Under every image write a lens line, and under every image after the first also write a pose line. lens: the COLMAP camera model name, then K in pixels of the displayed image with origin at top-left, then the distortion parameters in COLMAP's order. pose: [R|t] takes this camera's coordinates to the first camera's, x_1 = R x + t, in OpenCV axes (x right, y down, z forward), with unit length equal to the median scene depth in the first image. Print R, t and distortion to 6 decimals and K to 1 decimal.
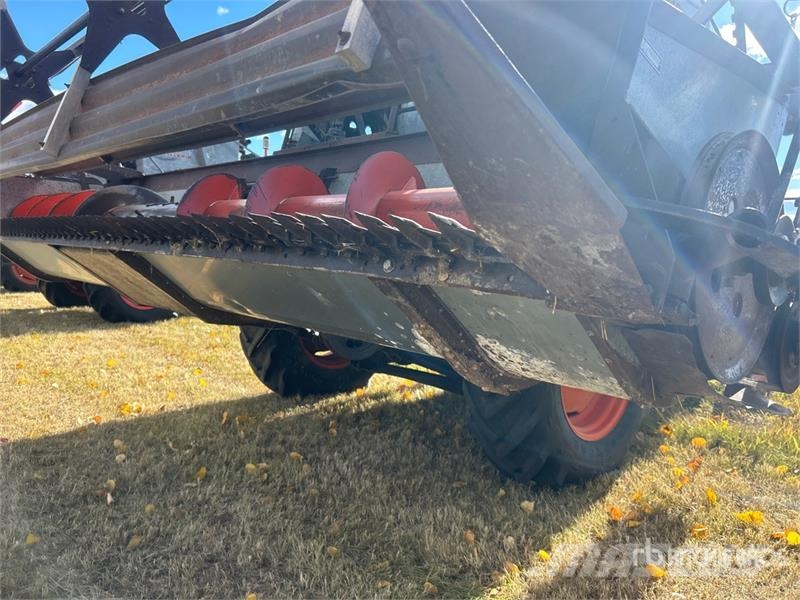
lens RADIAL K [[589.1, 0, 394.5], [0, 589.1, 305.1], [0, 0, 1]] dist [0.024400, -0.014896]
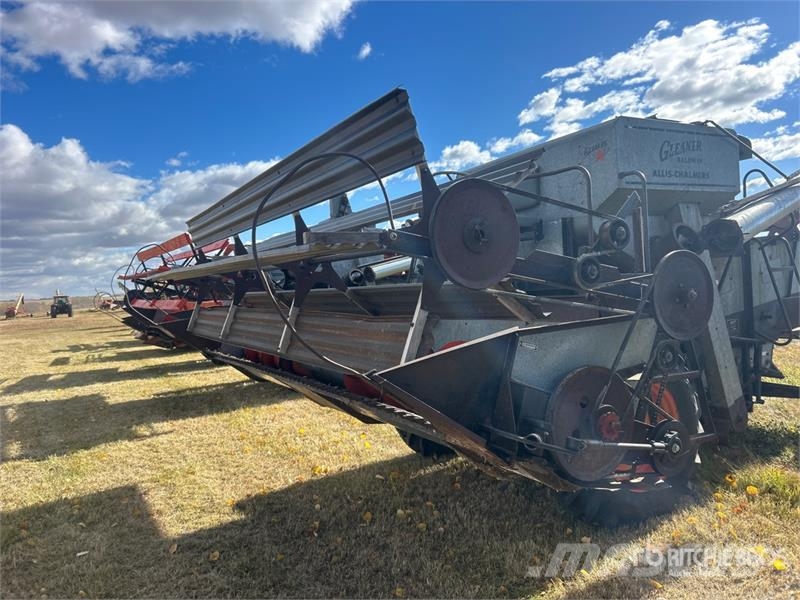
lens RADIAL K [[597.9, 0, 403.0], [0, 597.9, 300.7], [0, 0, 1]] dist [0.038965, -0.028993]
pose [[0.966236, -0.090972, -0.241064, 0.177348], [0.077326, 0.994852, -0.065495, -0.158773], [0.245781, 0.044643, 0.968297, -0.491046]]
